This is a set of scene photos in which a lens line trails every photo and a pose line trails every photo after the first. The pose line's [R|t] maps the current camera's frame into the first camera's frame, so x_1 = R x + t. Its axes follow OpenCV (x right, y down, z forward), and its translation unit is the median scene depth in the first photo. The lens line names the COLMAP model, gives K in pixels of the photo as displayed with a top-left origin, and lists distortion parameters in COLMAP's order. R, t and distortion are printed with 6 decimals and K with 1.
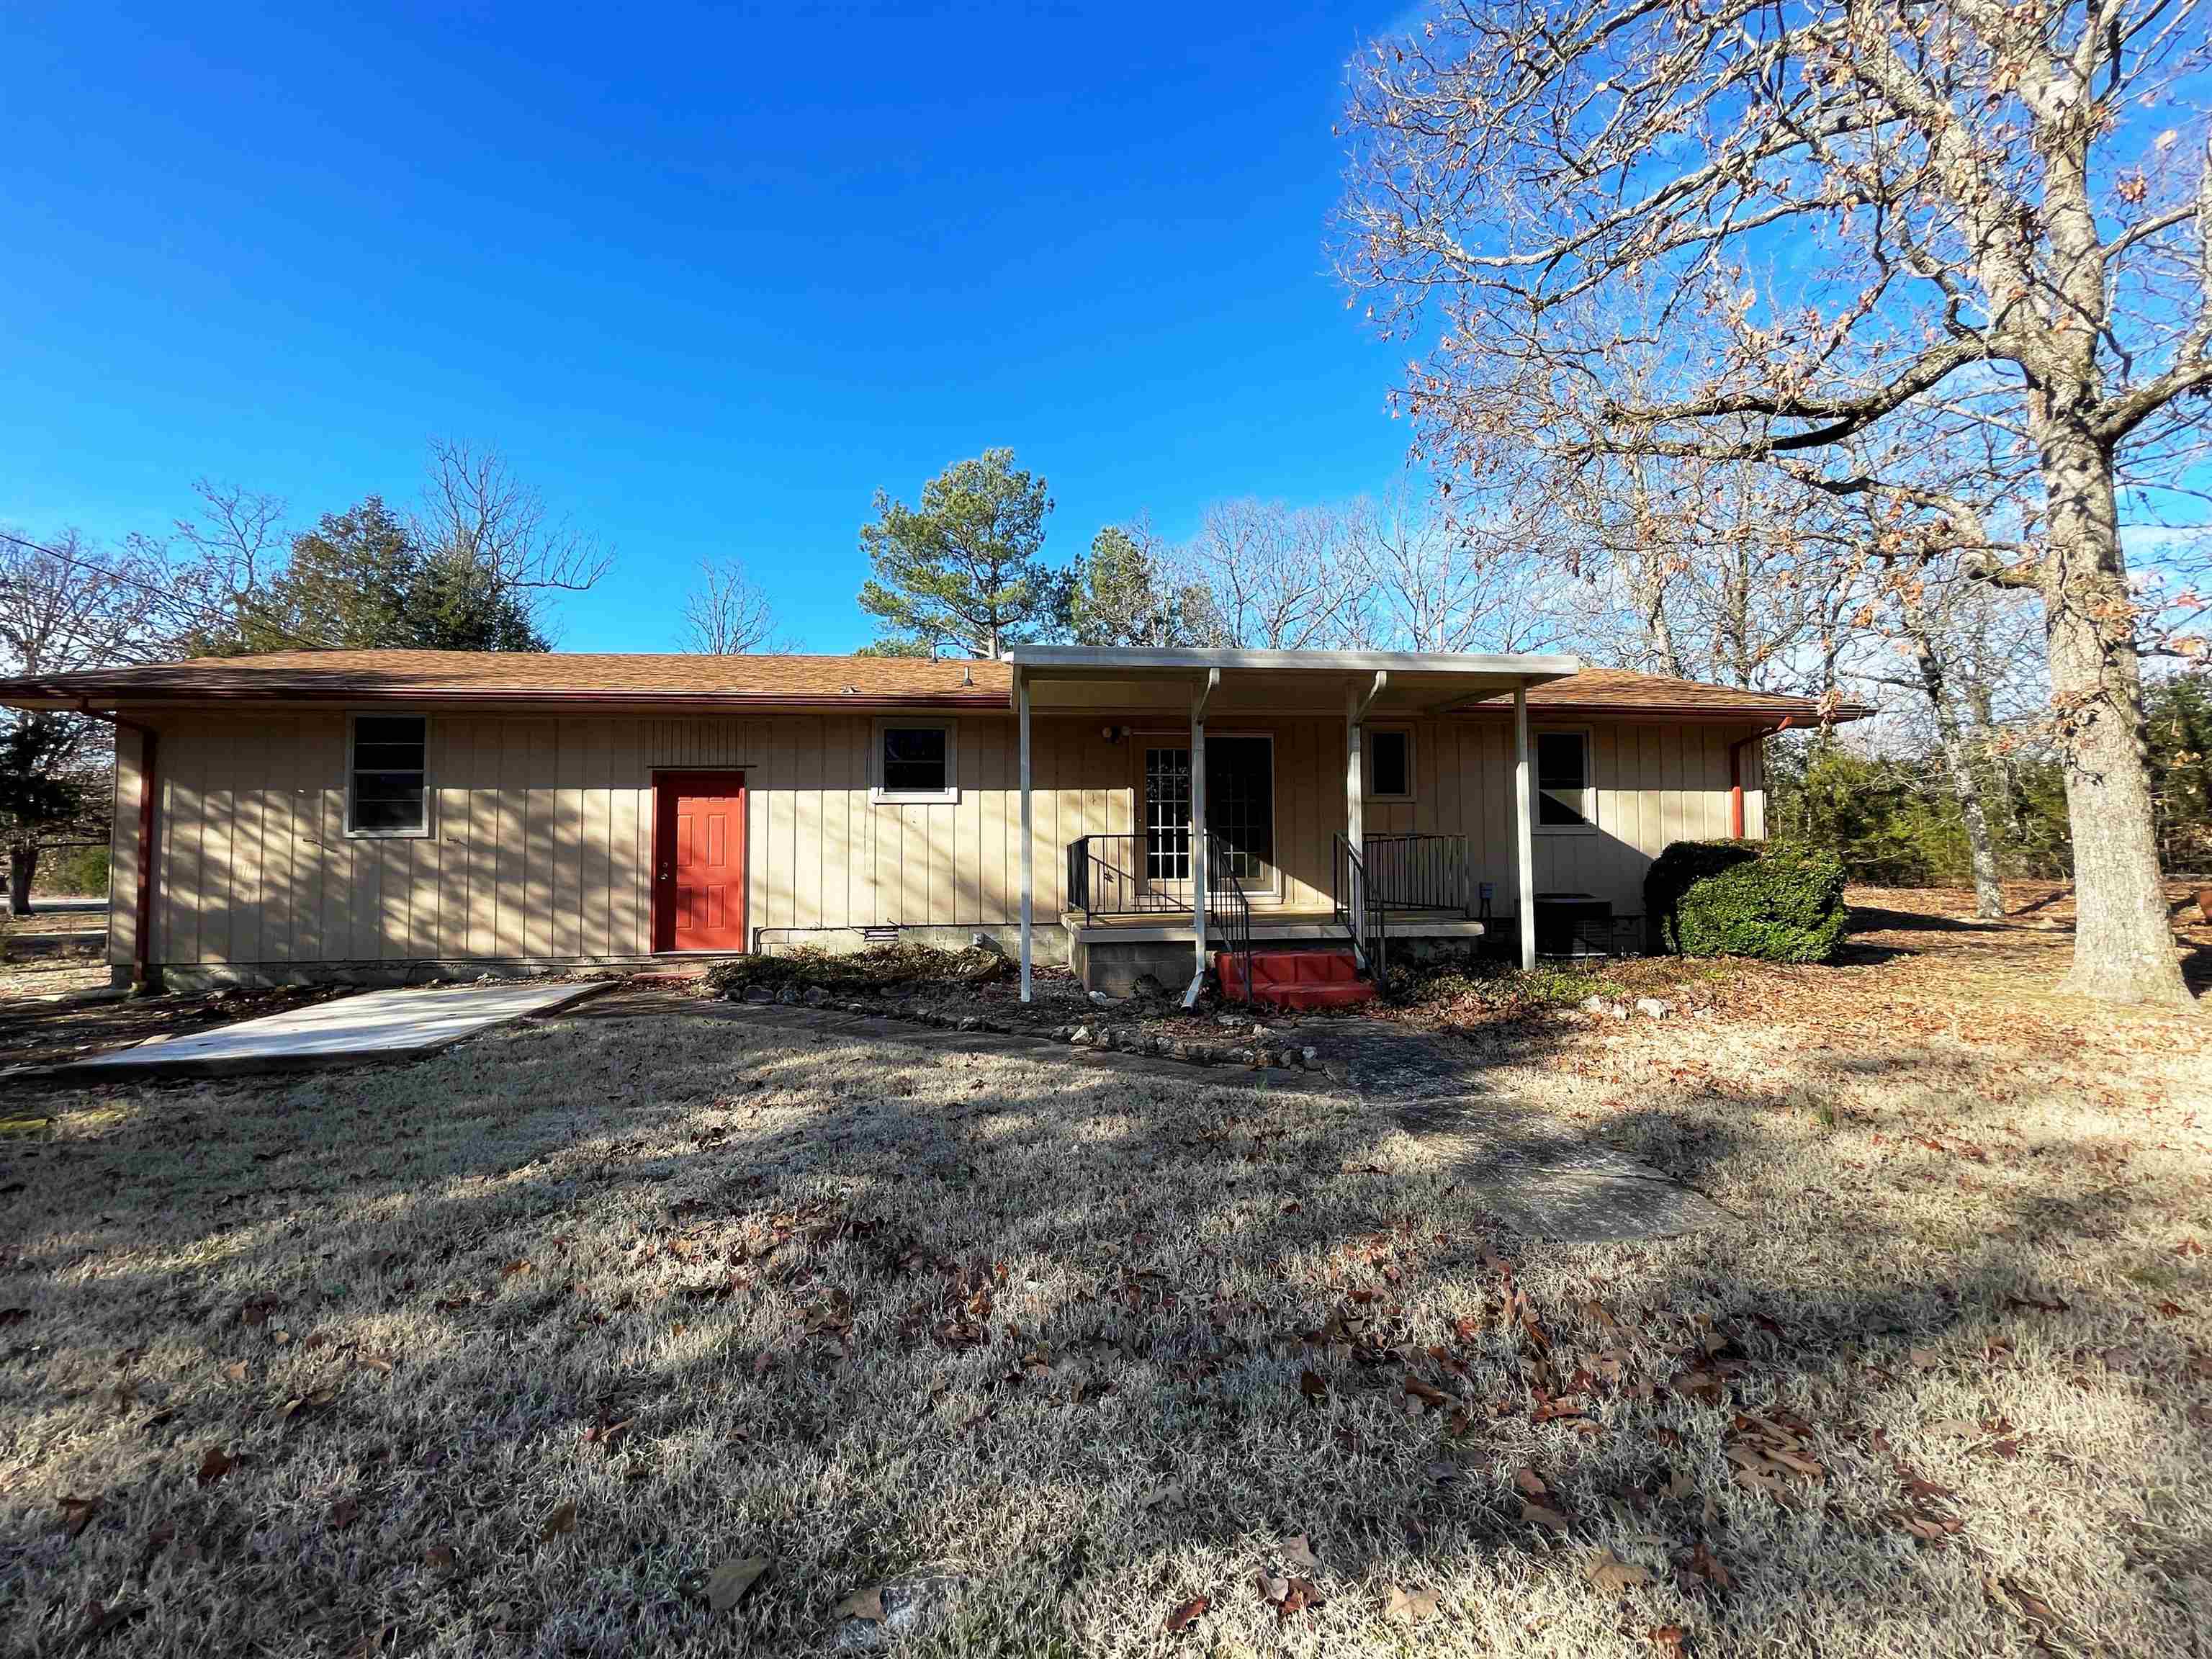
lens RADIAL K [[888.9, 0, 1102.6], [0, 888.9, 818.7], [0, 0, 1]] dist [-0.000769, 0.000029]
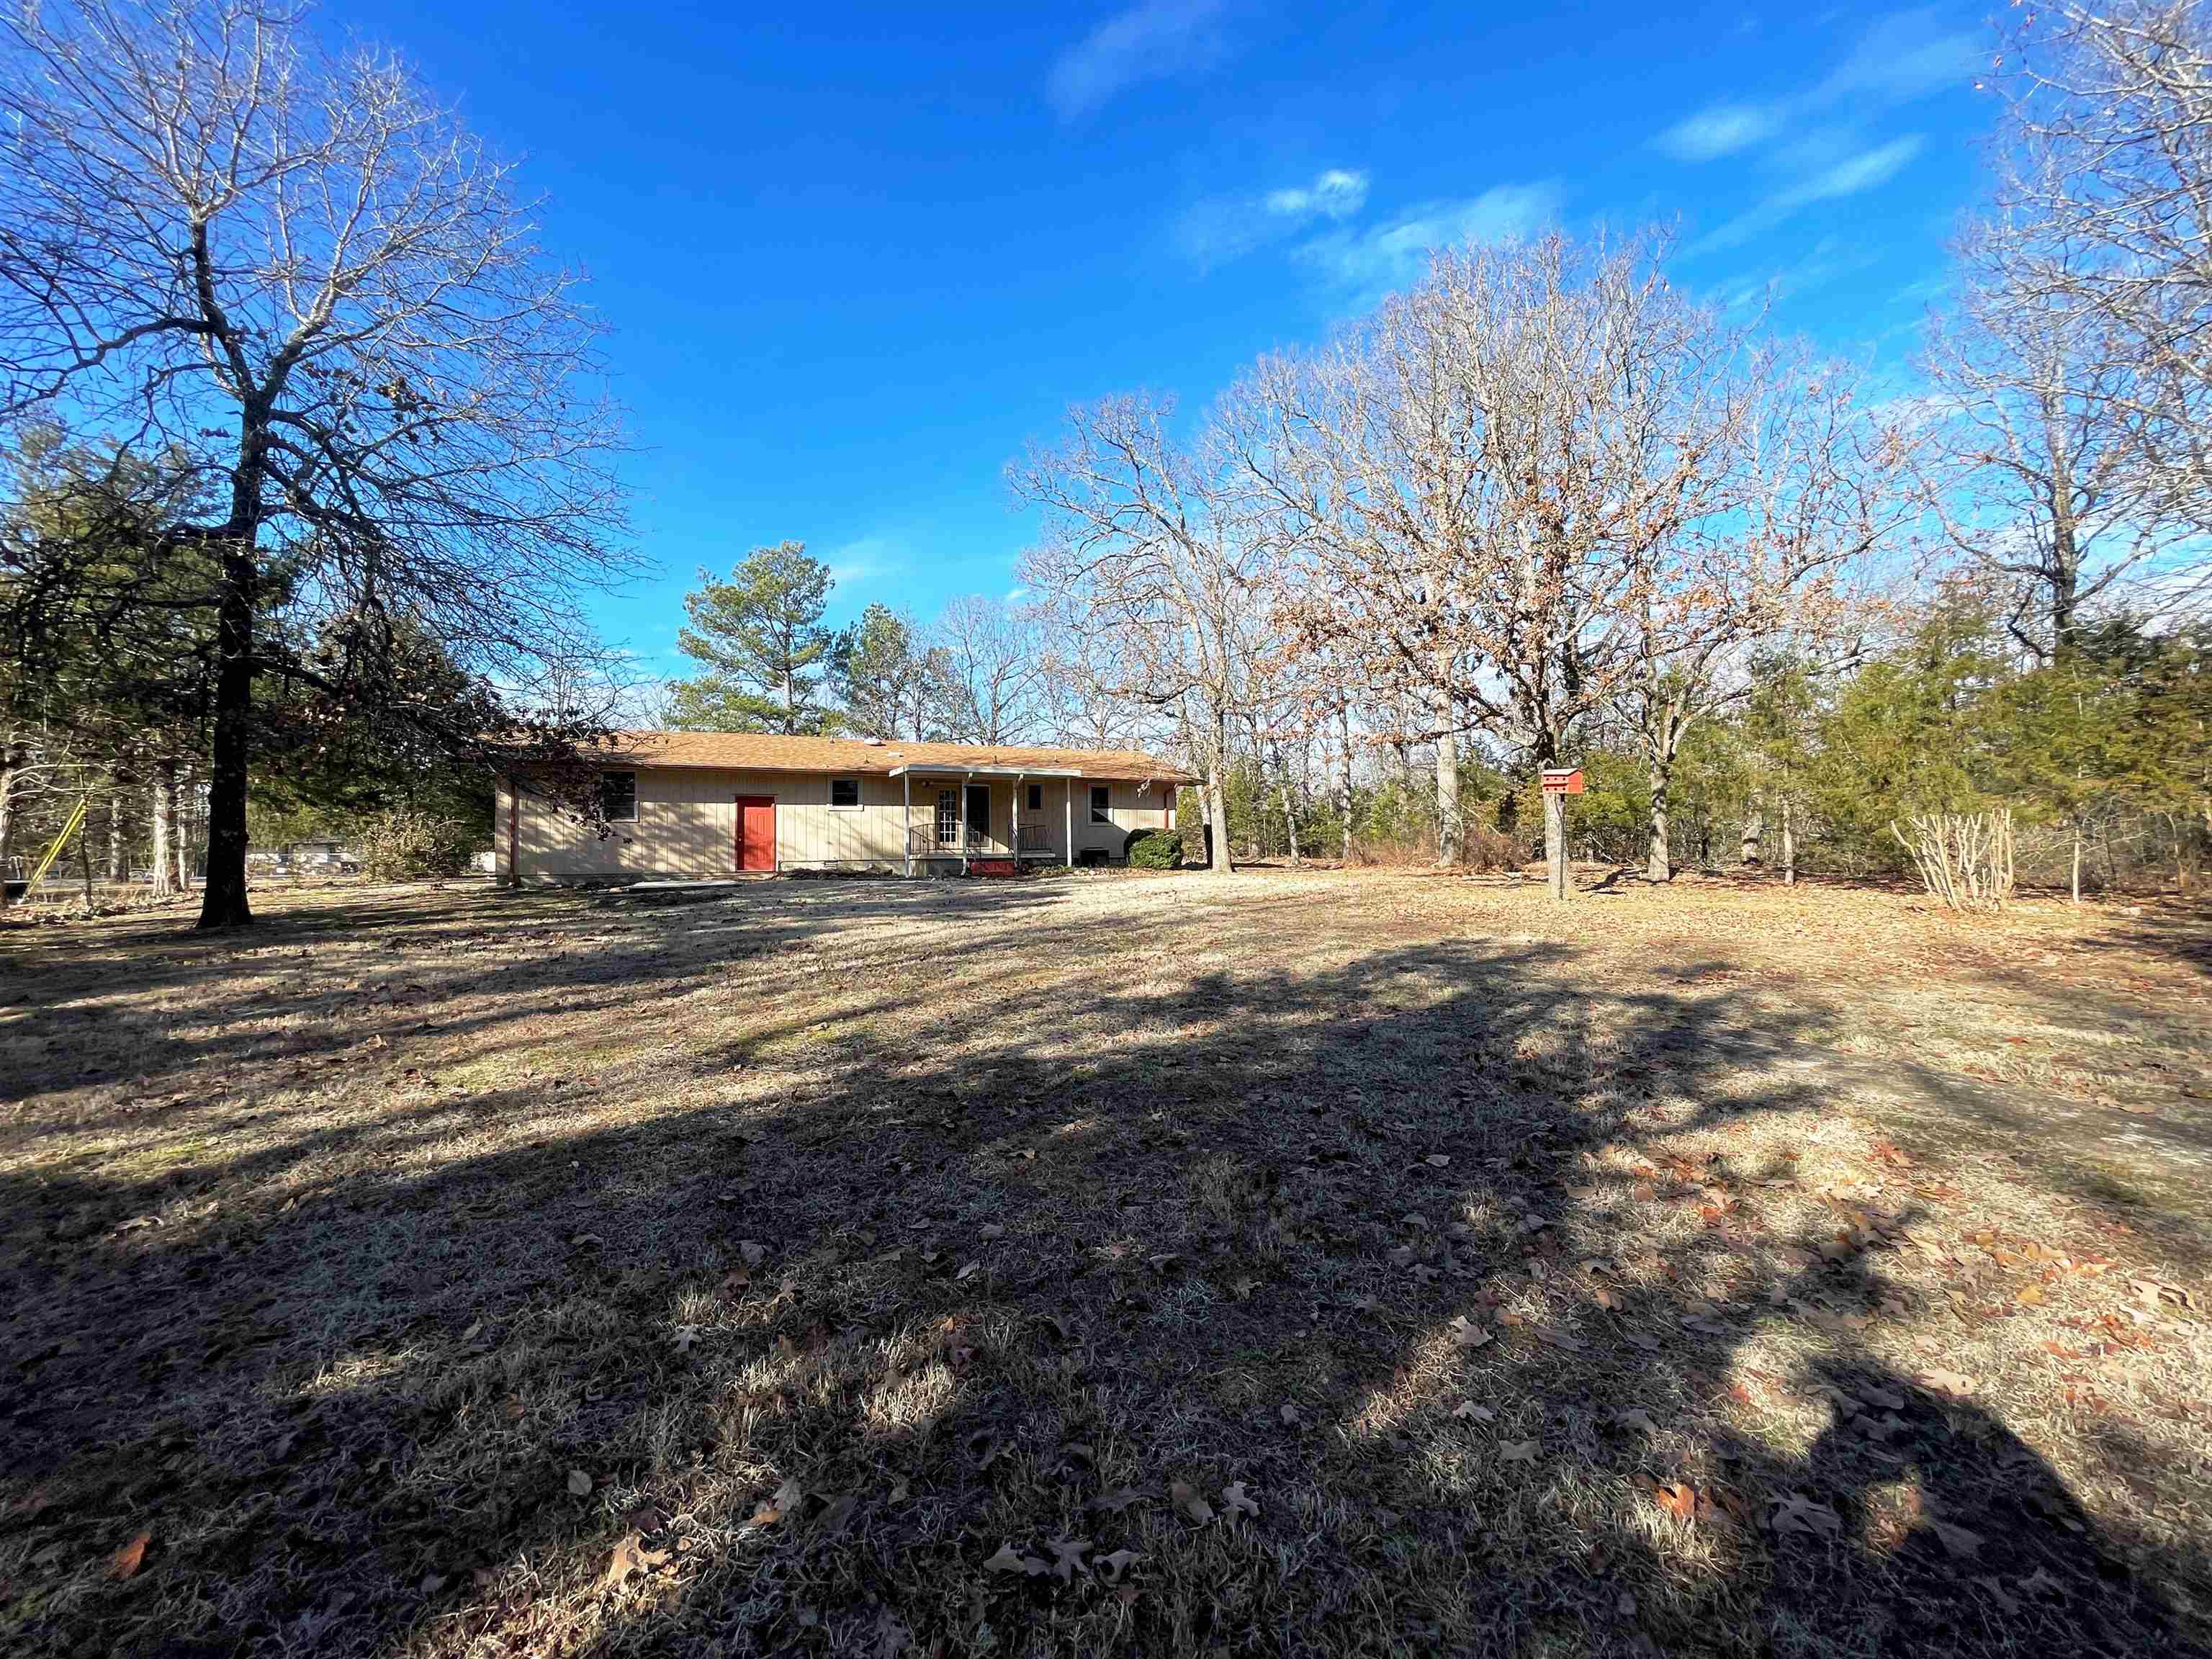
lens RADIAL K [[888.9, 0, 1099.2], [0, 888.9, 816.9], [0, 0, 1]] dist [-0.000769, 0.000029]
pose [[0.953259, 0.011127, 0.301949, -0.294778], [-0.011749, 0.999931, 0.000243, -0.009625], [-0.301925, -0.003779, 0.953324, -1.610726]]
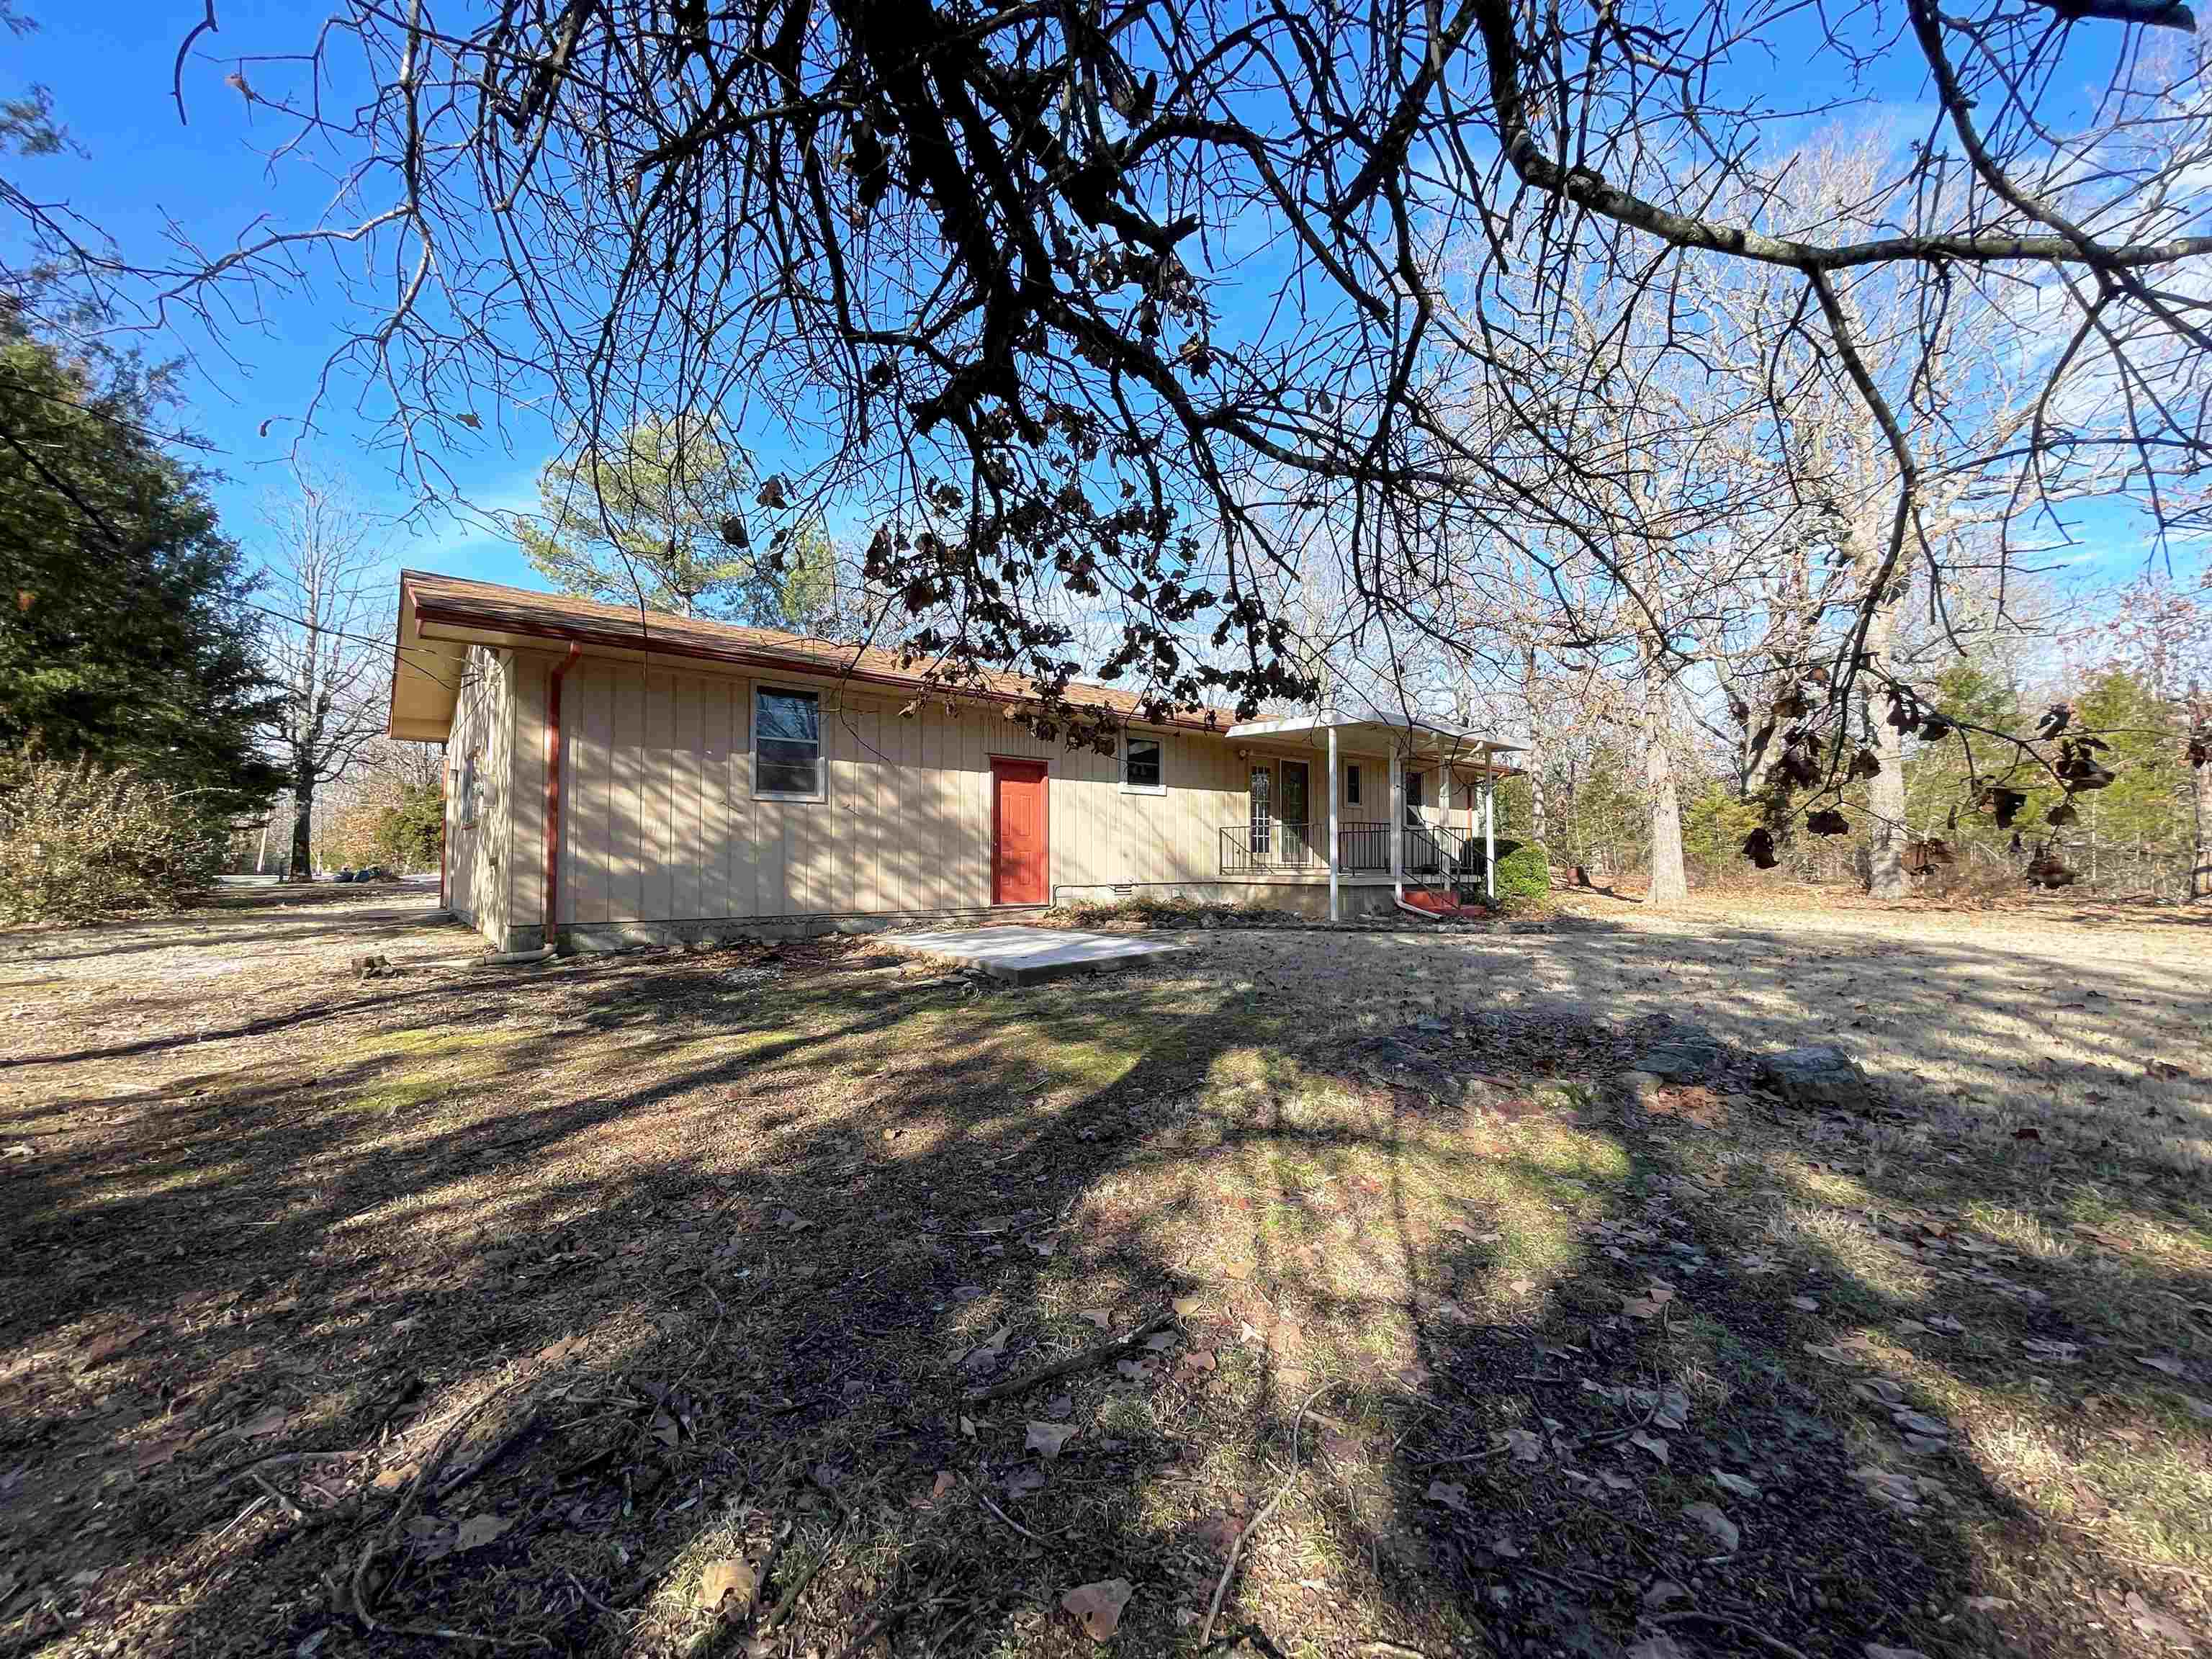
lens RADIAL K [[888.9, 0, 1096.0], [0, 888.9, 850.0], [0, 0, 1]] dist [-0.000769, 0.000029]
pose [[0.817400, 0.013587, 0.575910, -1.089772], [-0.040708, 0.998585, 0.034218, 0.023879], [-0.574631, -0.051414, 0.816796, -0.067588]]
